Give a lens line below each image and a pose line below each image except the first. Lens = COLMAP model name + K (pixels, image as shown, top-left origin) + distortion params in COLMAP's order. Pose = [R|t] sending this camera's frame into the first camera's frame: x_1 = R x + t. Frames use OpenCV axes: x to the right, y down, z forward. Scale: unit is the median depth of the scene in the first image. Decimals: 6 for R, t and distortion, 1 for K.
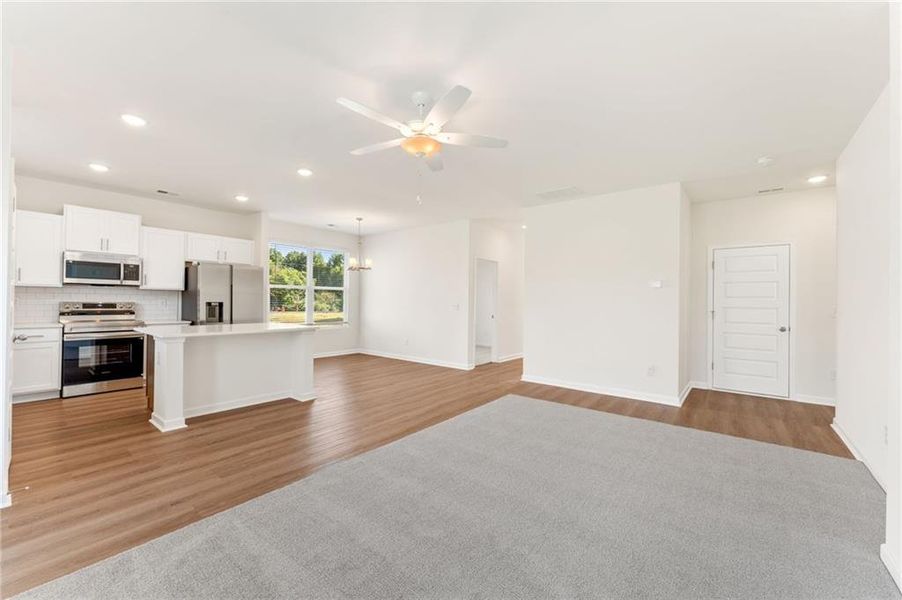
lens RADIAL K [[367.5, 0, 453.0], [0, 367.5, 298.8], [0, 0, 1]] dist [-0.011042, -0.000184]
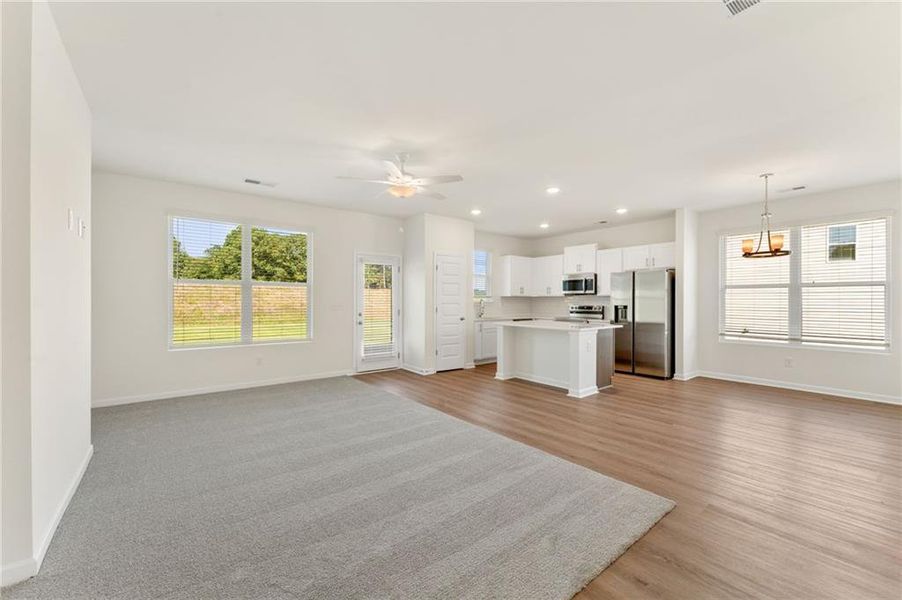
lens RADIAL K [[367.5, 0, 451.4], [0, 367.5, 306.3], [0, 0, 1]] dist [-0.011042, -0.000184]
pose [[-0.246836, -0.001683, -0.969056, 0.673147], [-0.000783, 0.999999, -0.001537, 0.015785], [0.969057, 0.000380, -0.246837, 0.850839]]
